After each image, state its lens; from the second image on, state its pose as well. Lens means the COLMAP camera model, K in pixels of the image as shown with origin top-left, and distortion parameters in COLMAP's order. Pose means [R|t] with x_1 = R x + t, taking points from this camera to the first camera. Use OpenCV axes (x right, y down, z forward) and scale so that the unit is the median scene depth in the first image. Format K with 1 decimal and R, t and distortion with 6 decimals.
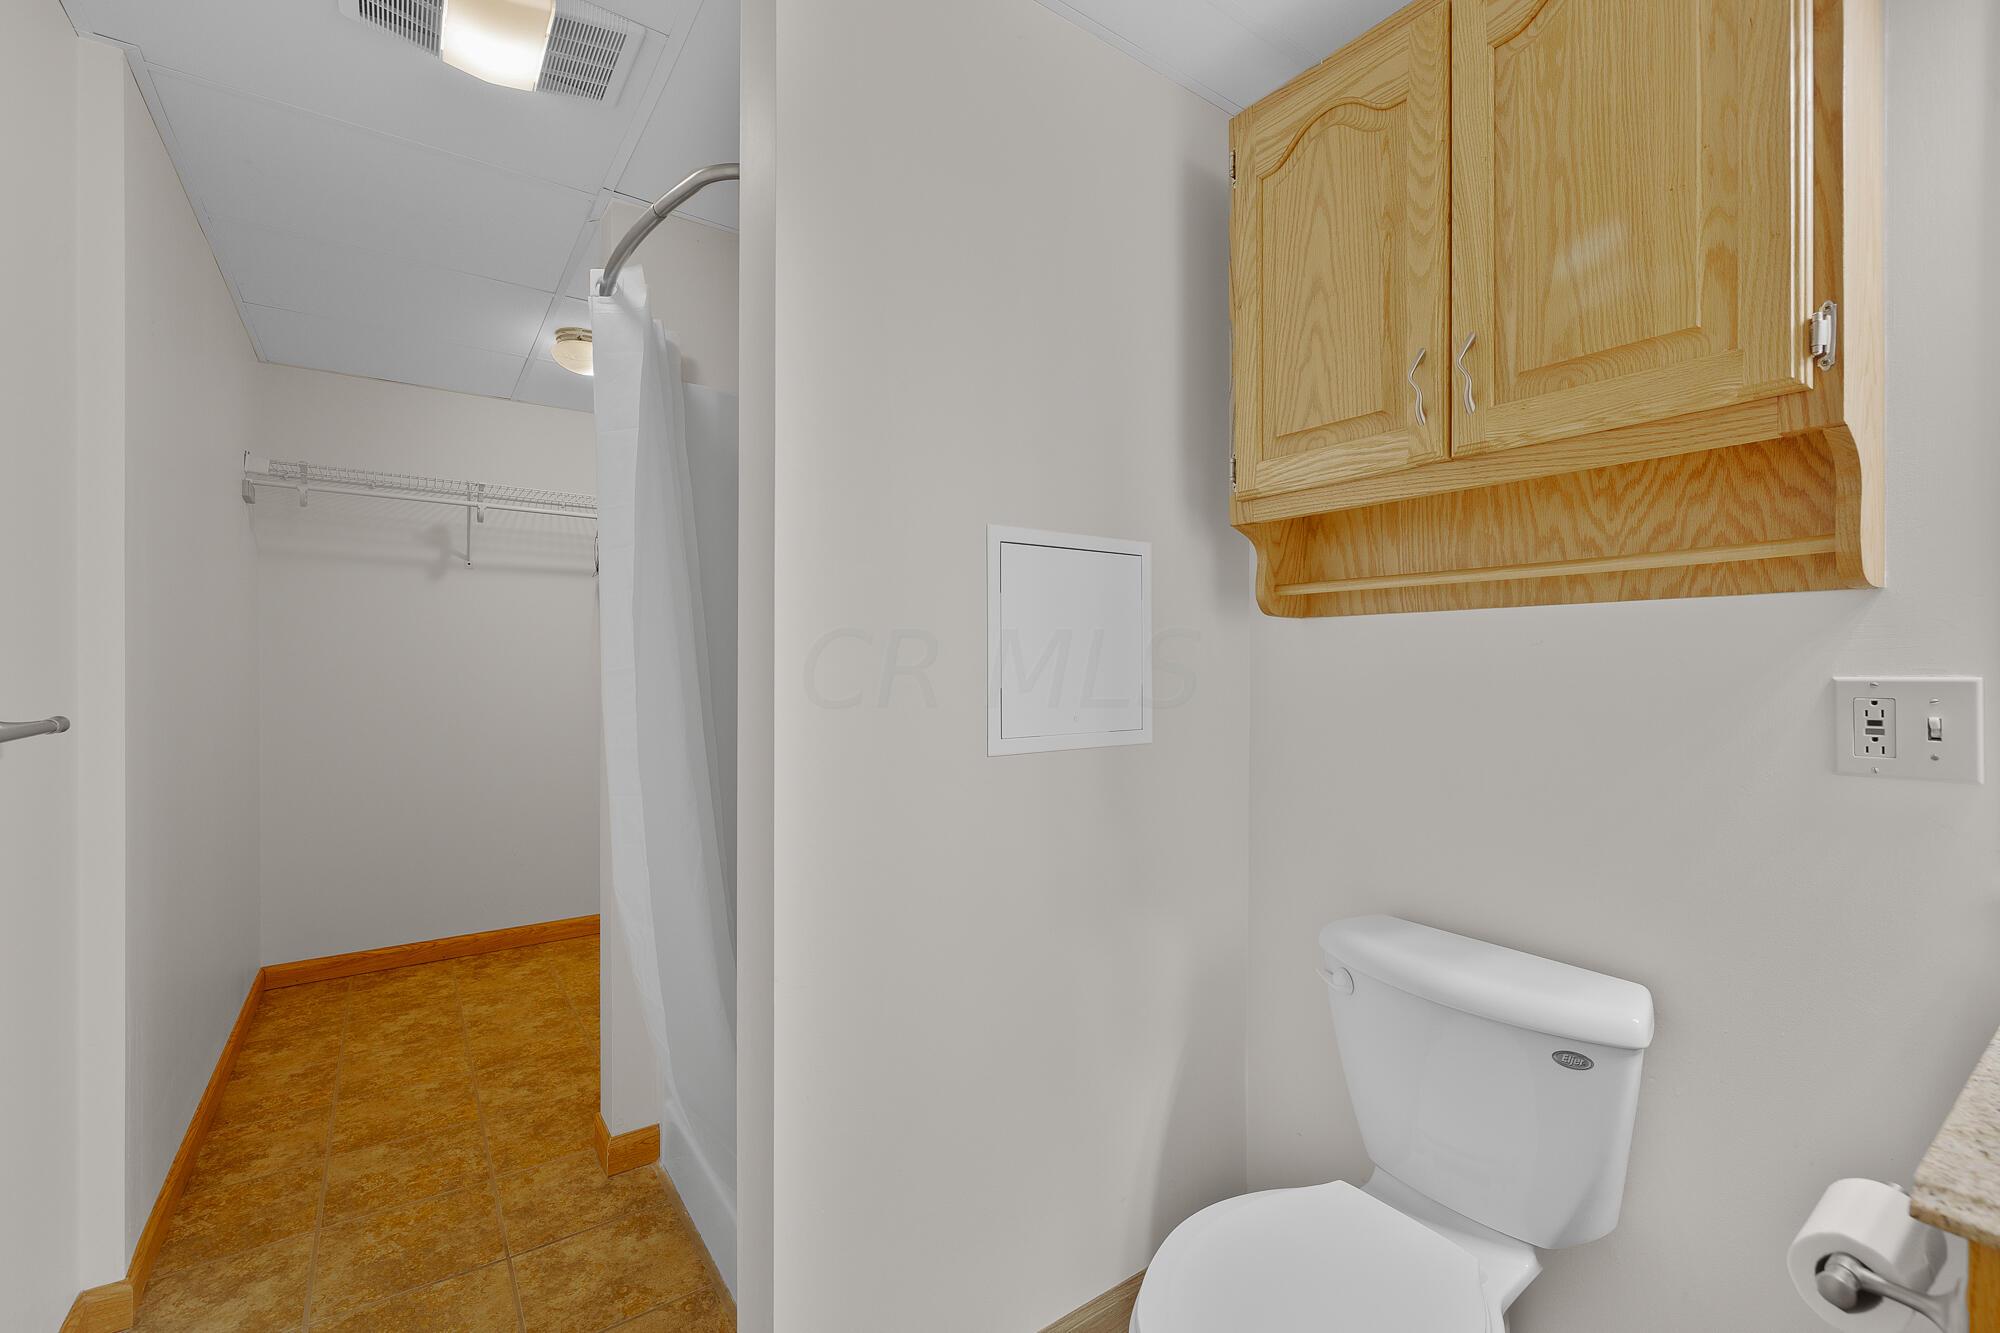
lens RADIAL K [[872.2, 0, 1036.4], [0, 872.2, 670.0], [0, 0, 1]] dist [0.001285, 0.000001]
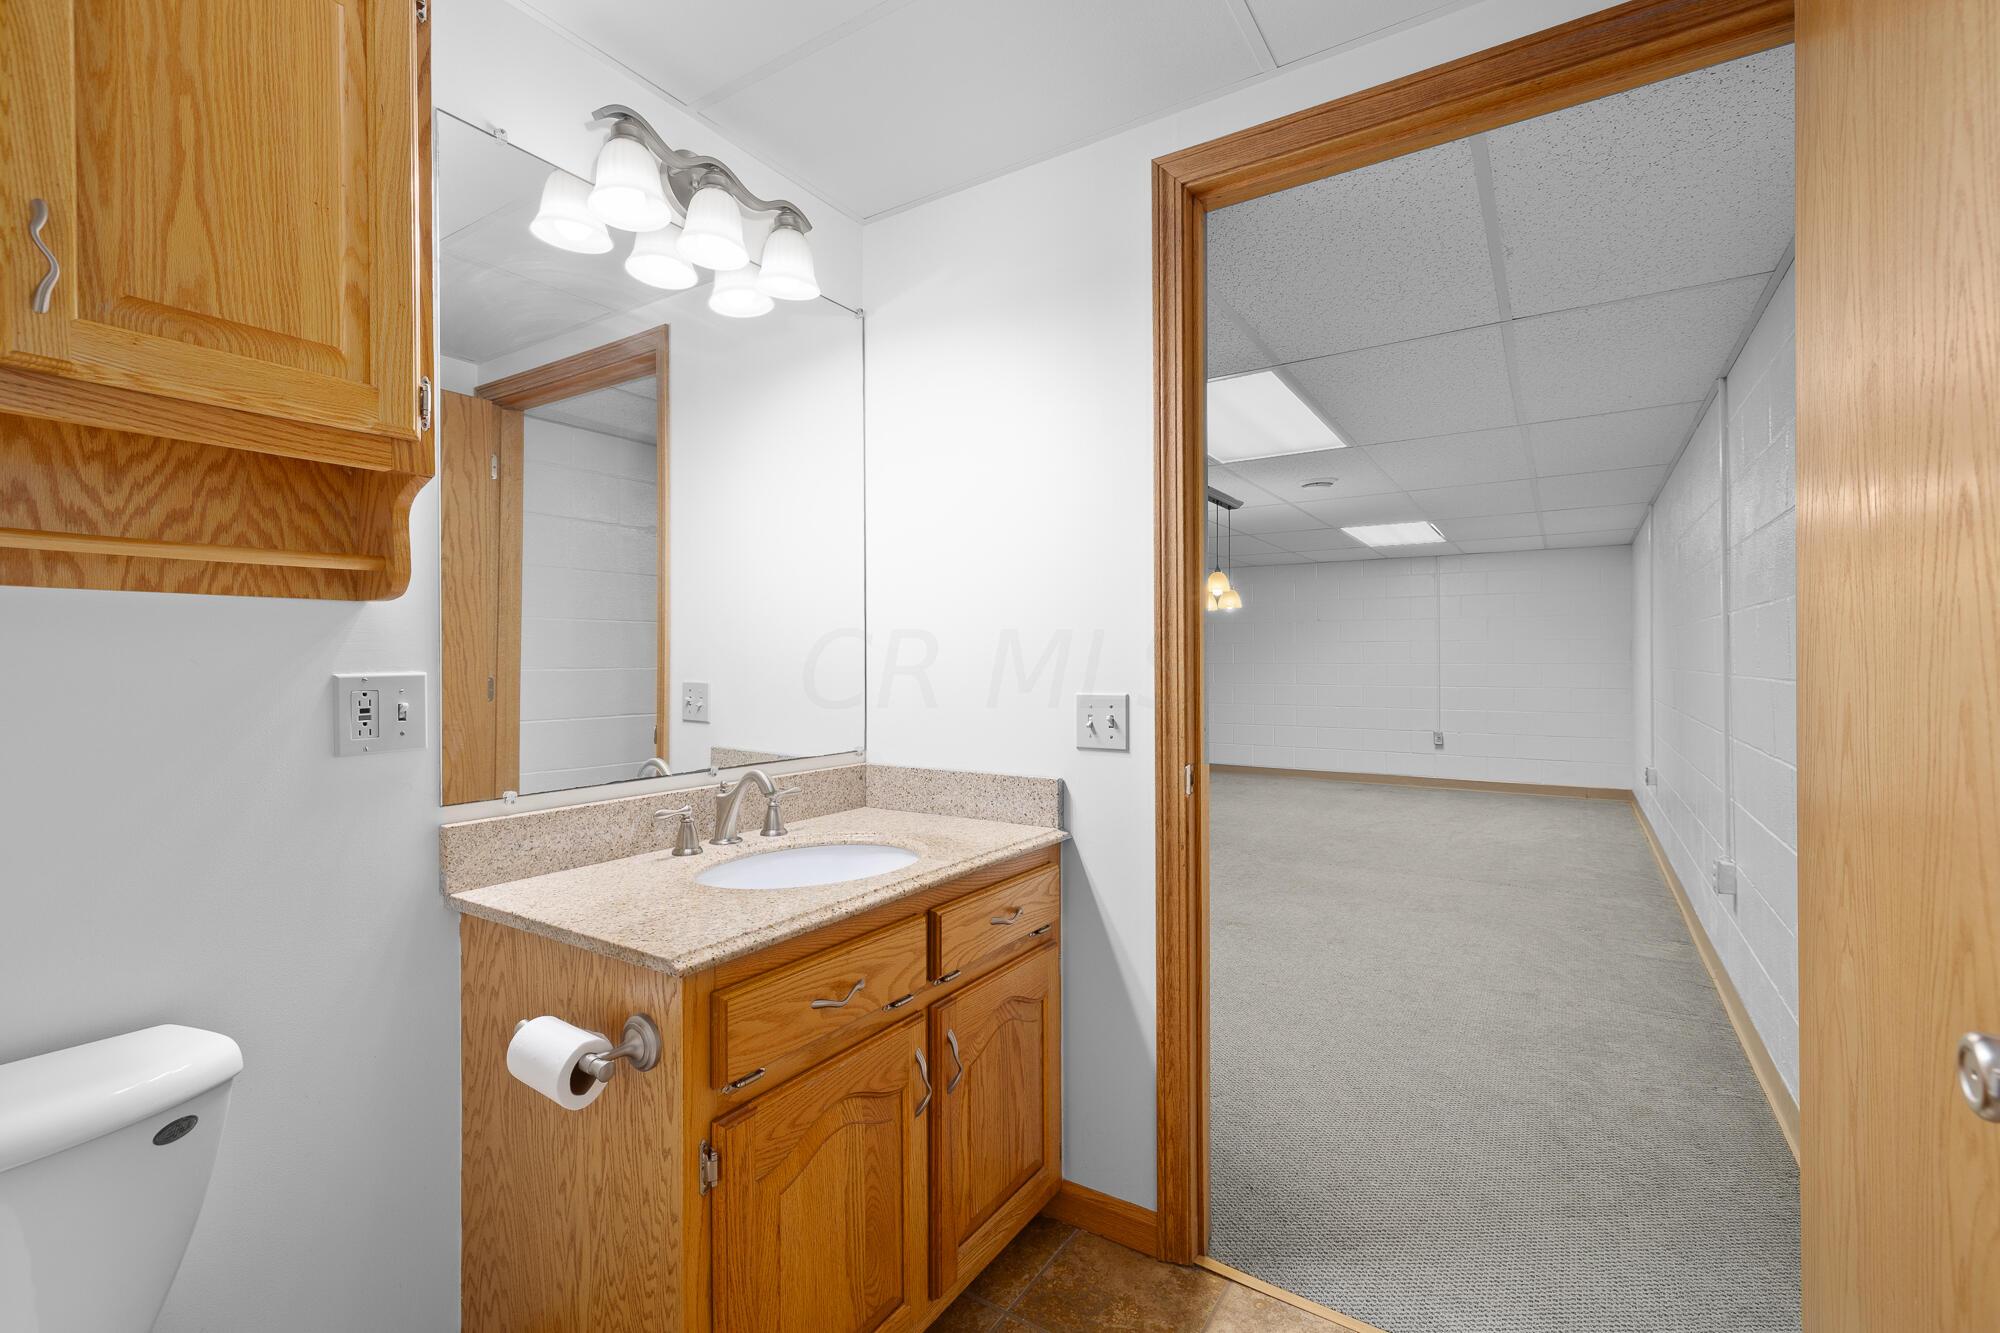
lens RADIAL K [[872.2, 0, 989.0], [0, 872.2, 665.4], [0, 0, 1]] dist [0.001285, 0.000001]
pose [[-0.353143, -0.006220, 0.935549, -0.451516], [0.010844, 0.999884, 0.010741, -0.006317], [-0.935506, 0.013938, -0.353035, 0.543444]]
